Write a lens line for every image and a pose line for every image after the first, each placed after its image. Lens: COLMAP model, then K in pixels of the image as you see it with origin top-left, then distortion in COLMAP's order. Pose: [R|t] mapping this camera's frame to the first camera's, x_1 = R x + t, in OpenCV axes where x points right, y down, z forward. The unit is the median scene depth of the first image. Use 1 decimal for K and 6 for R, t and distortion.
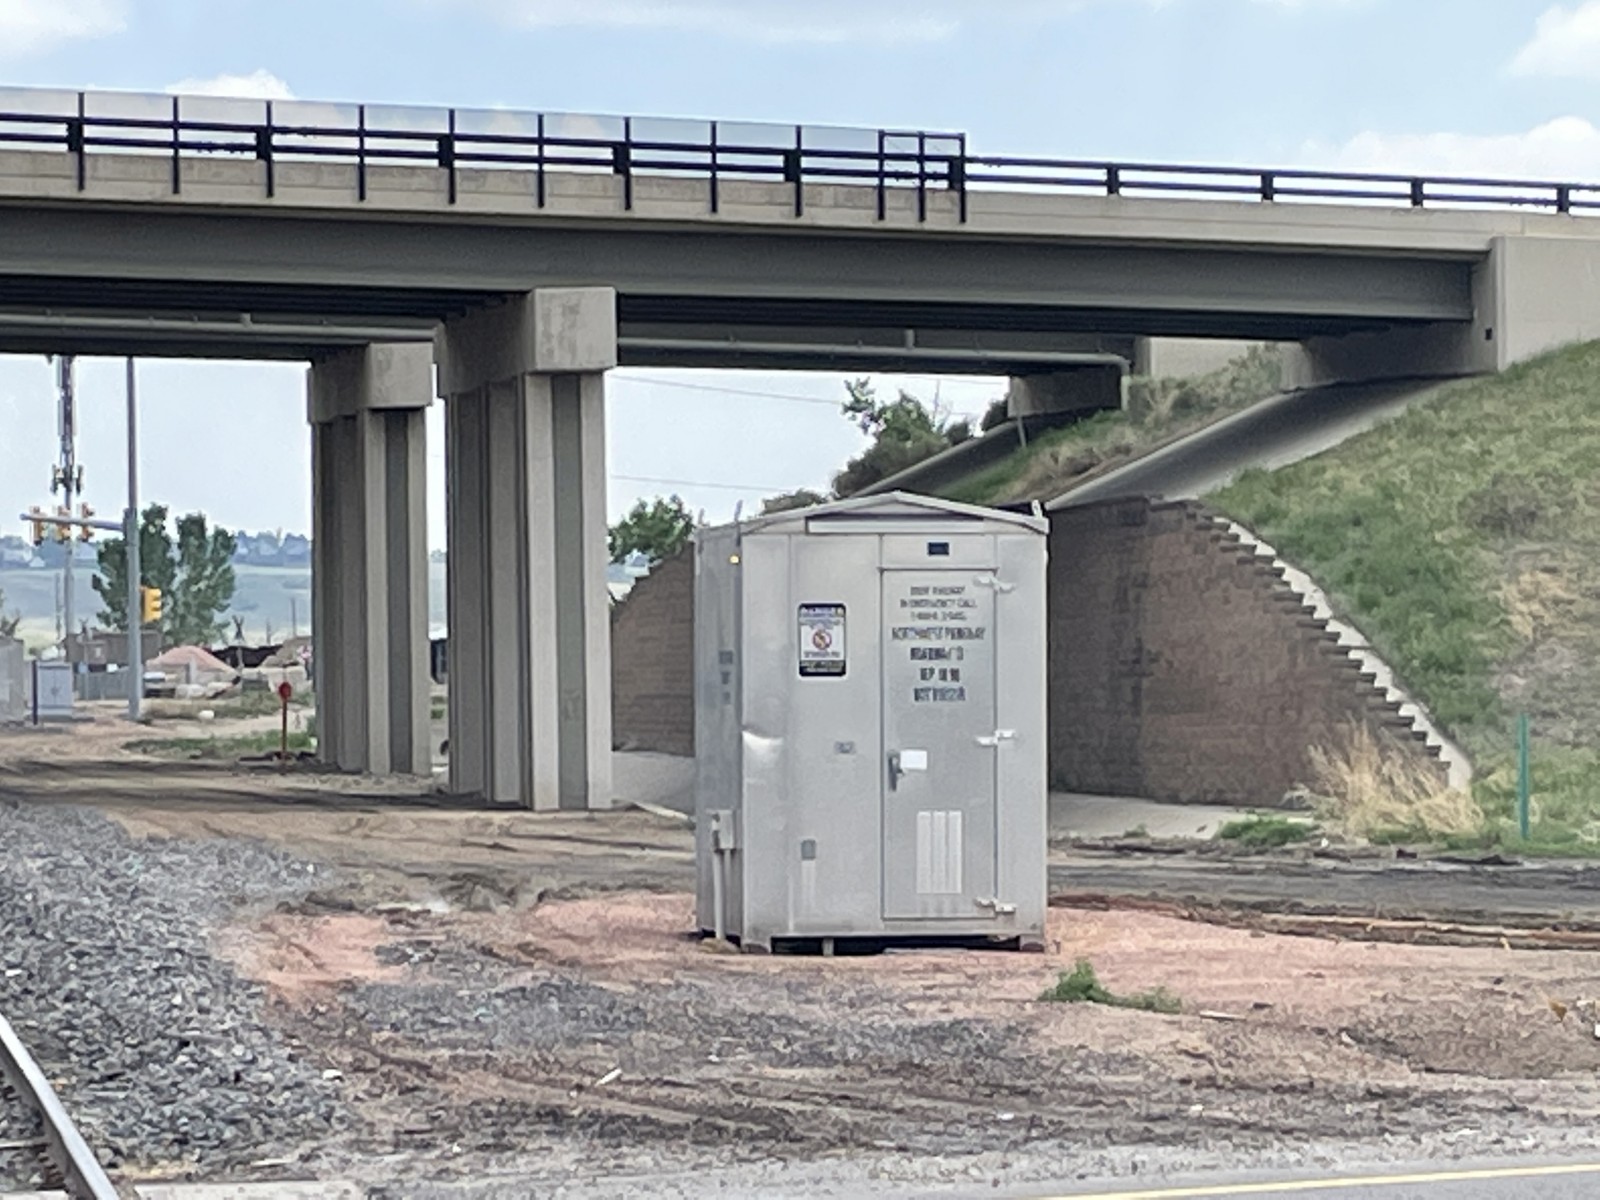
lens RADIAL K [[6262.6, 0, 851.6], [0, 6262.6, 608.0], [0, 0, 1]] dist [0.127032, 0.000000]
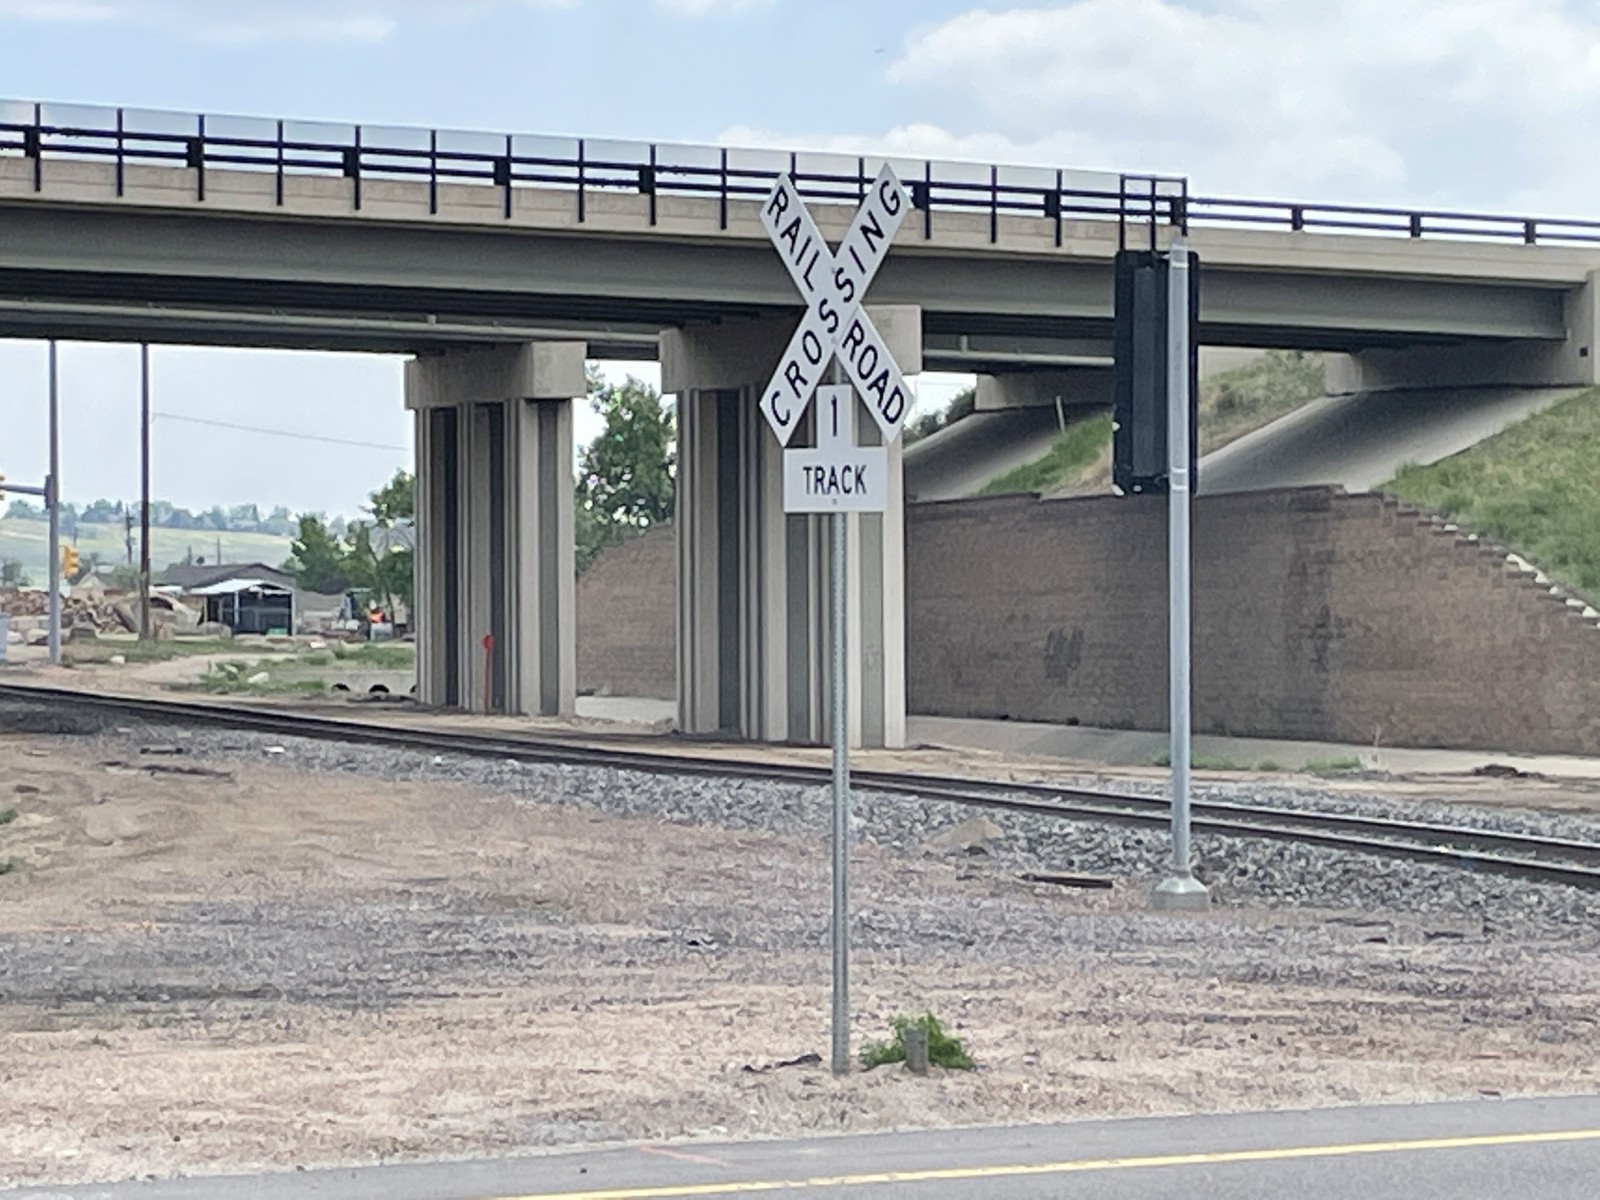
lens RADIAL K [[5772.7, 0, 794.4], [0, 5772.7, 597.8], [0, 0, 1]] dist [0.166631, 0.000000]
pose [[0.994056, 0.009200, 0.108484, -0.165082], [-0.009860, 0.999936, 0.005554, -0.001781], [-0.108426, -0.006591, 0.994083, -0.072976]]
